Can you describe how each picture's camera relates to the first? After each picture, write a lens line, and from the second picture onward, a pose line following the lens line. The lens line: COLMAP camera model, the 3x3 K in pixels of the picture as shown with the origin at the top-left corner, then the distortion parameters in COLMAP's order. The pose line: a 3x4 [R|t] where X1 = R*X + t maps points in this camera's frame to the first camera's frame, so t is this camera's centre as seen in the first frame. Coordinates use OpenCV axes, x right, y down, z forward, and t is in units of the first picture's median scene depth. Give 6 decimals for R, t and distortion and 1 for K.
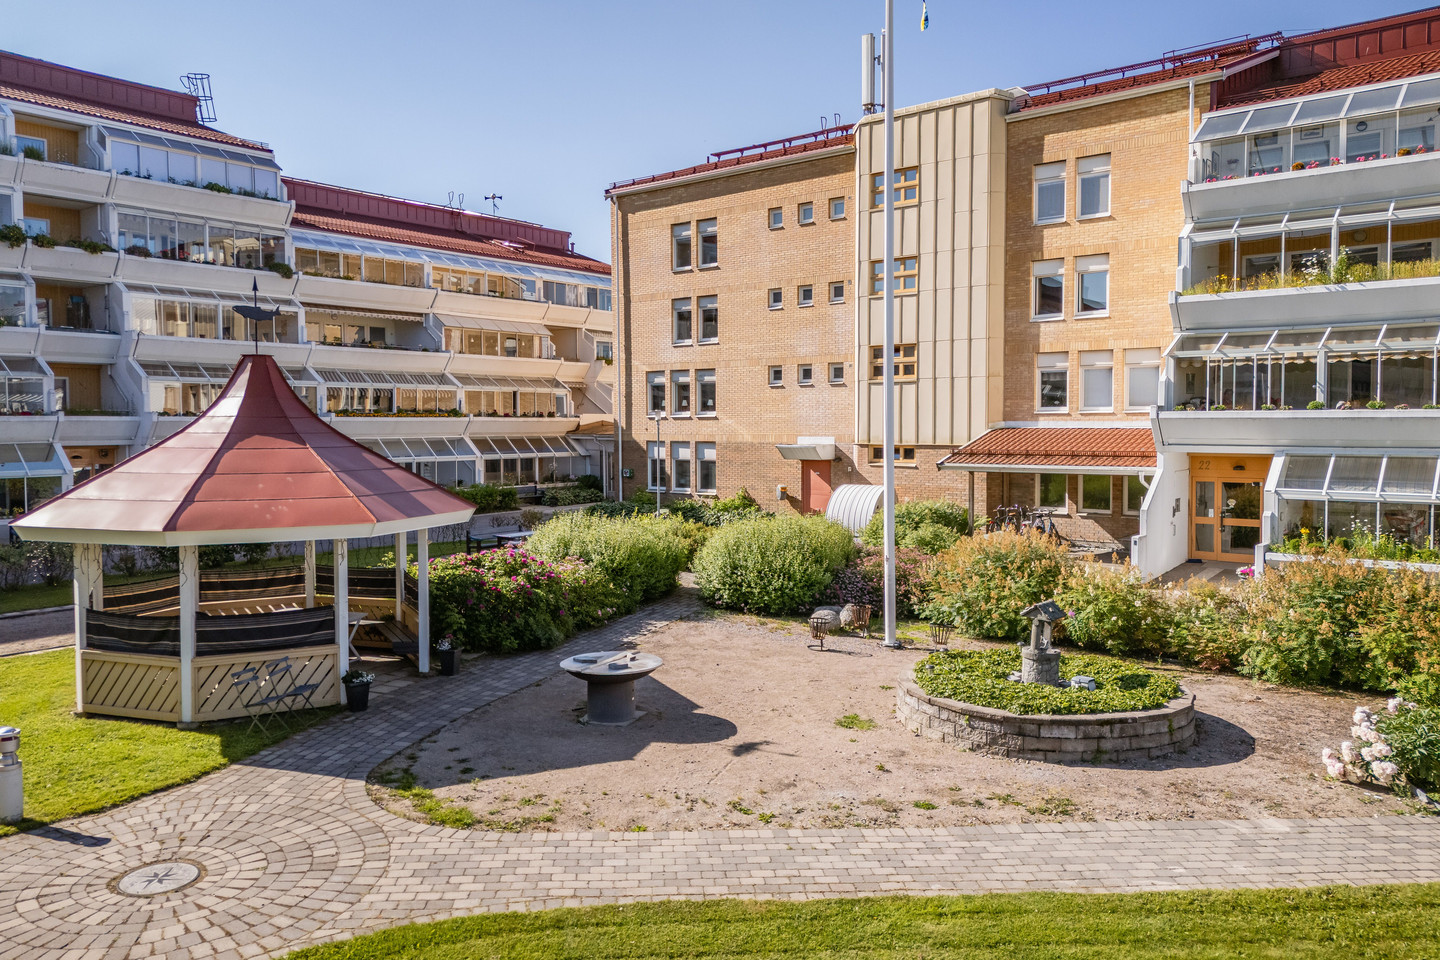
lens RADIAL K [[1056.5, 0, 720.0], [0, 1056.5, 480.0], [0, 0, 1]] dist [0.076941, -0.067982]
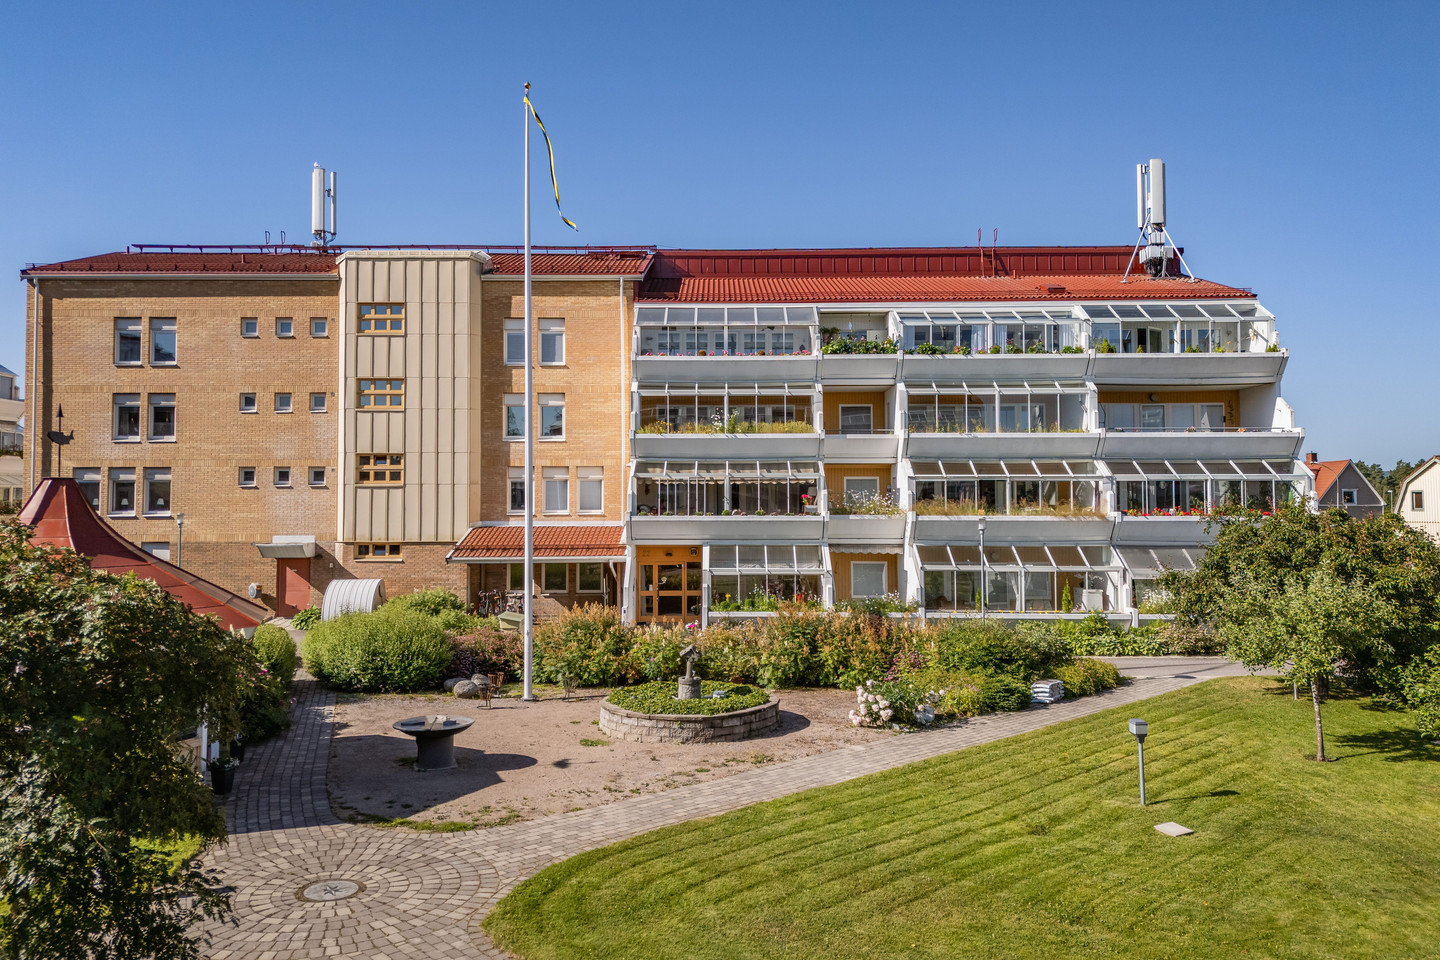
lens RADIAL K [[1056.5, 0, 720.0], [0, 1056.5, 480.0], [0, 0, 1]] dist [0.076941, -0.067982]
pose [[0.774972, 0.018226, 0.631733, -0.361738], [0.033655, 0.996976, -0.070049, -0.010428], [-0.631099, 0.075547, 0.772015, -0.134821]]
